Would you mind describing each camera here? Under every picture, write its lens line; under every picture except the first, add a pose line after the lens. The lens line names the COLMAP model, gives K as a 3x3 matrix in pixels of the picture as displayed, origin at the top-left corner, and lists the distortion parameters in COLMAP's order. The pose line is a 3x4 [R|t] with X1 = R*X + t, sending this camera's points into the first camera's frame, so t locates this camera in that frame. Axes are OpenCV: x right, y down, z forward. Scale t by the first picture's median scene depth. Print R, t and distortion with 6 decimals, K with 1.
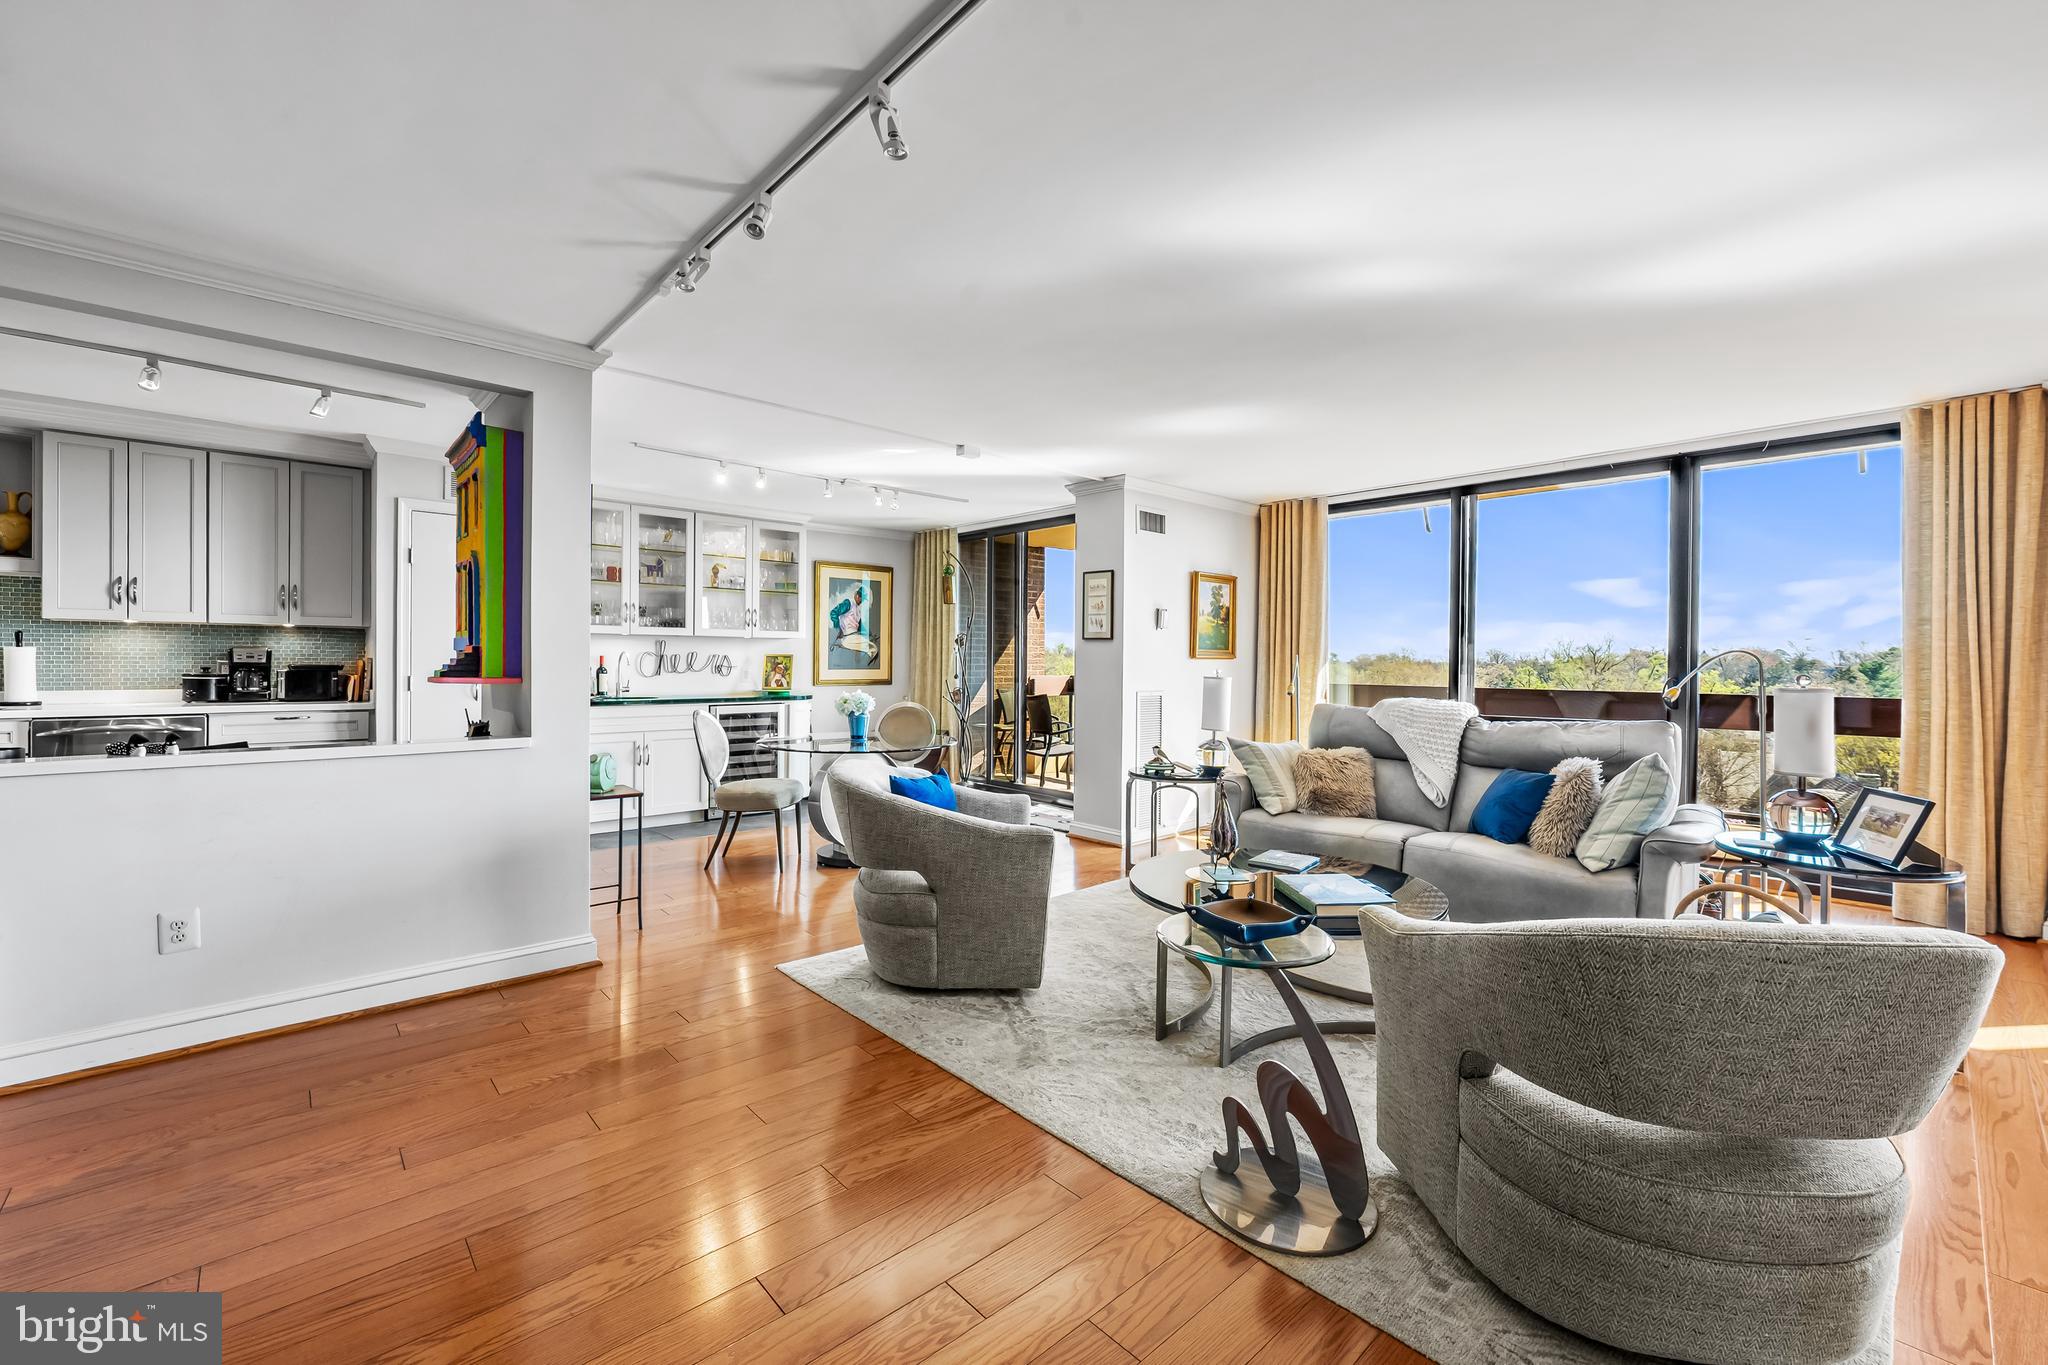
lens RADIAL K [[830.2, 0, 1024.0], [0, 830.2, 676.1], [0, 0, 1]] dist [-0.011916, 0.000377]
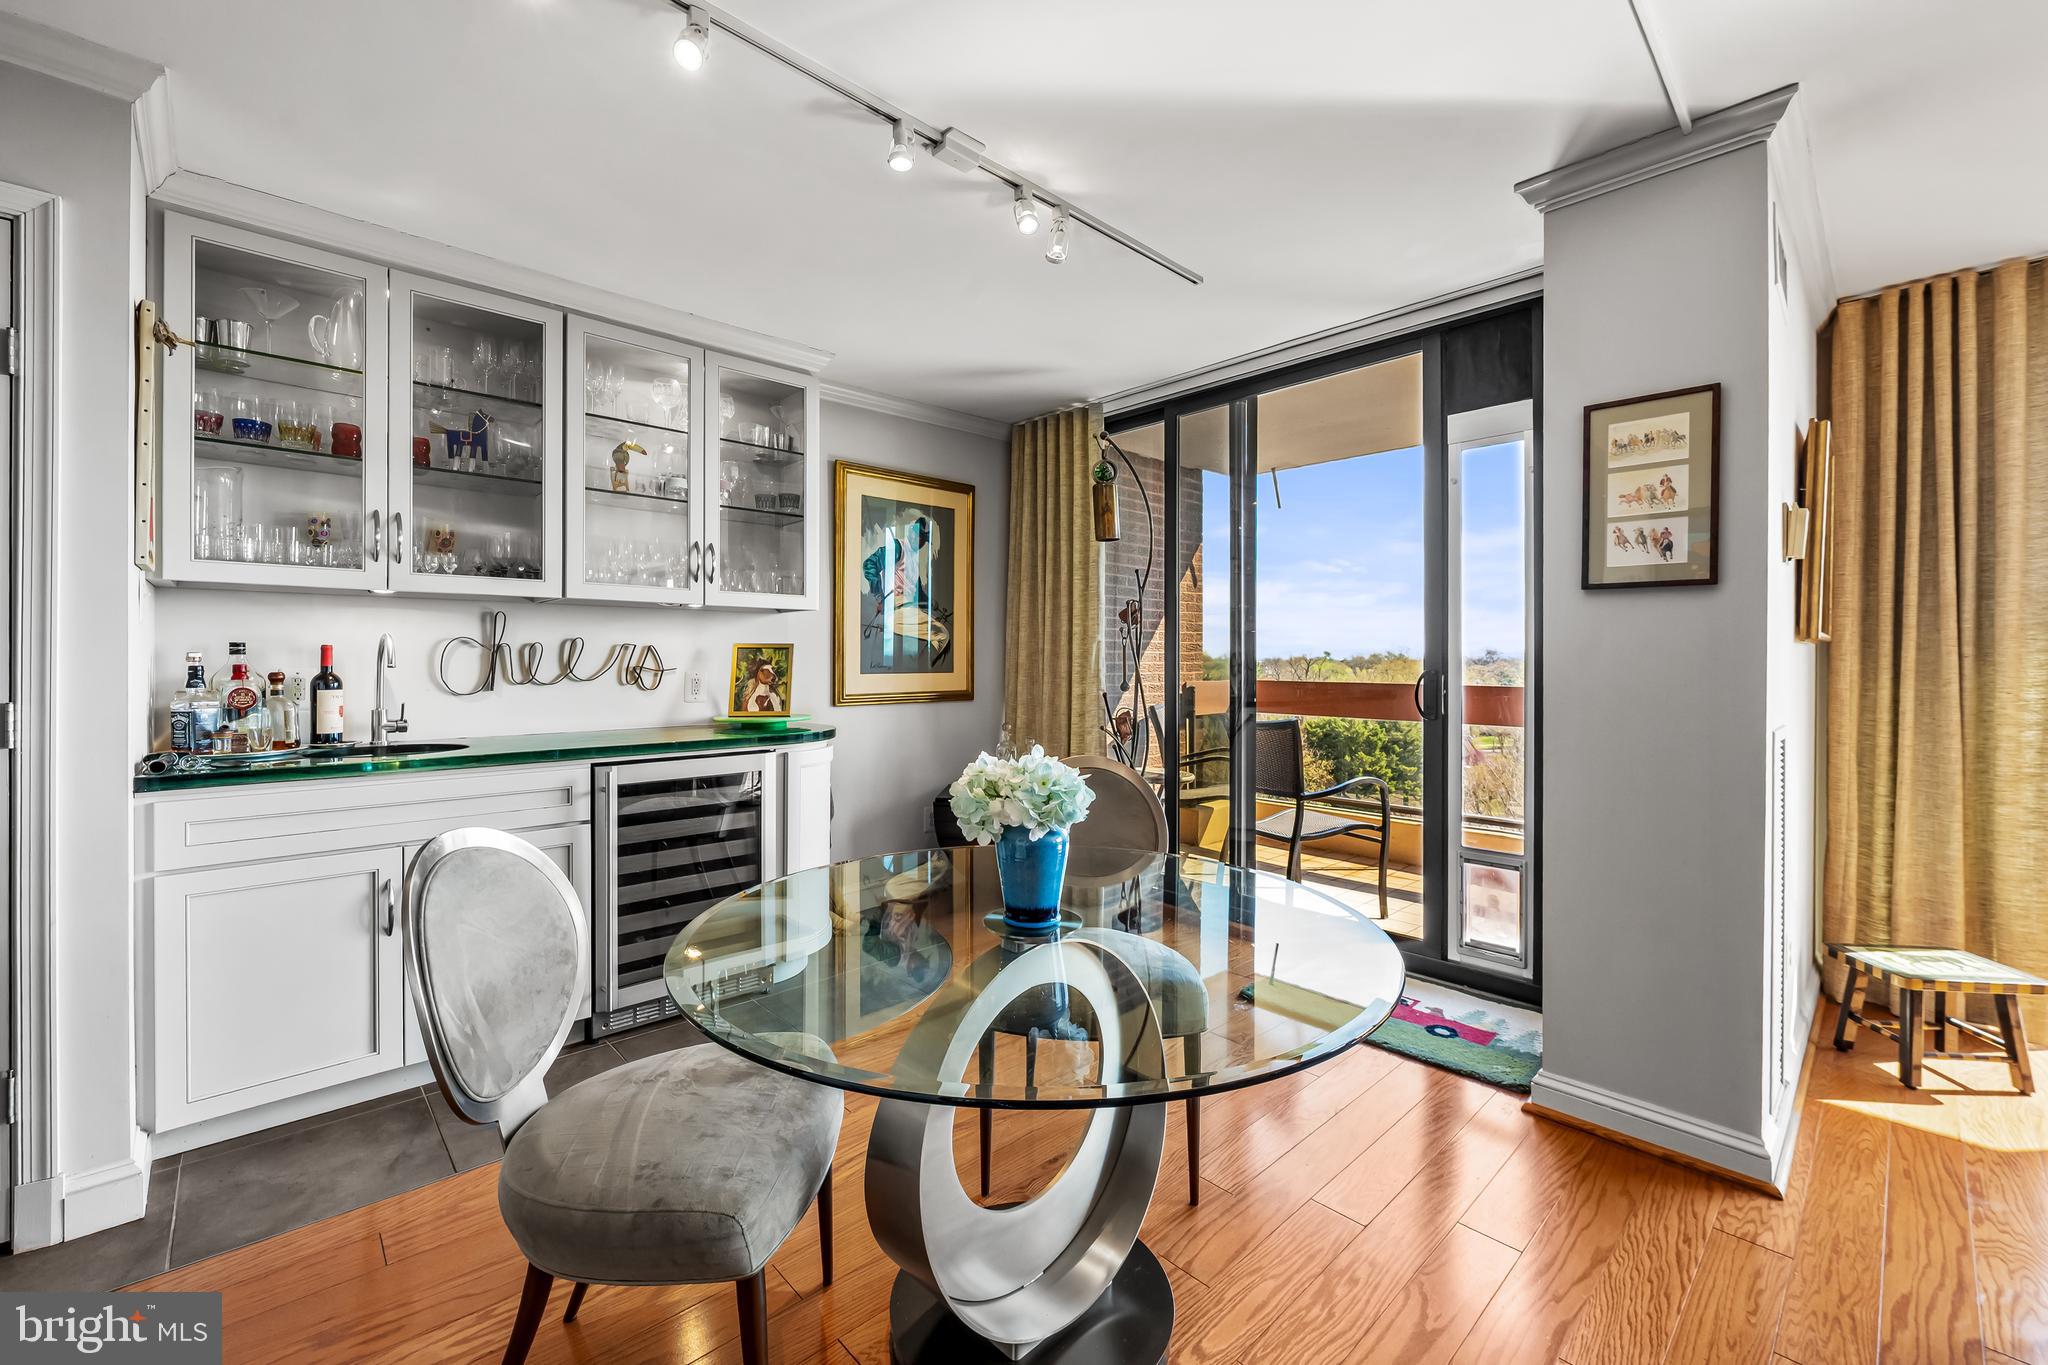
lens RADIAL K [[830.2, 0, 1023.6], [0, 830.2, 674.4], [0, 0, 1]] dist [-0.011916, 0.000377]
pose [[0.999953, -0.007174, 0.006551, -0.149179], [0.007183, 0.999973, -0.001302, -0.006528], [-0.006541, 0.001349, 0.999978, 0.521213]]
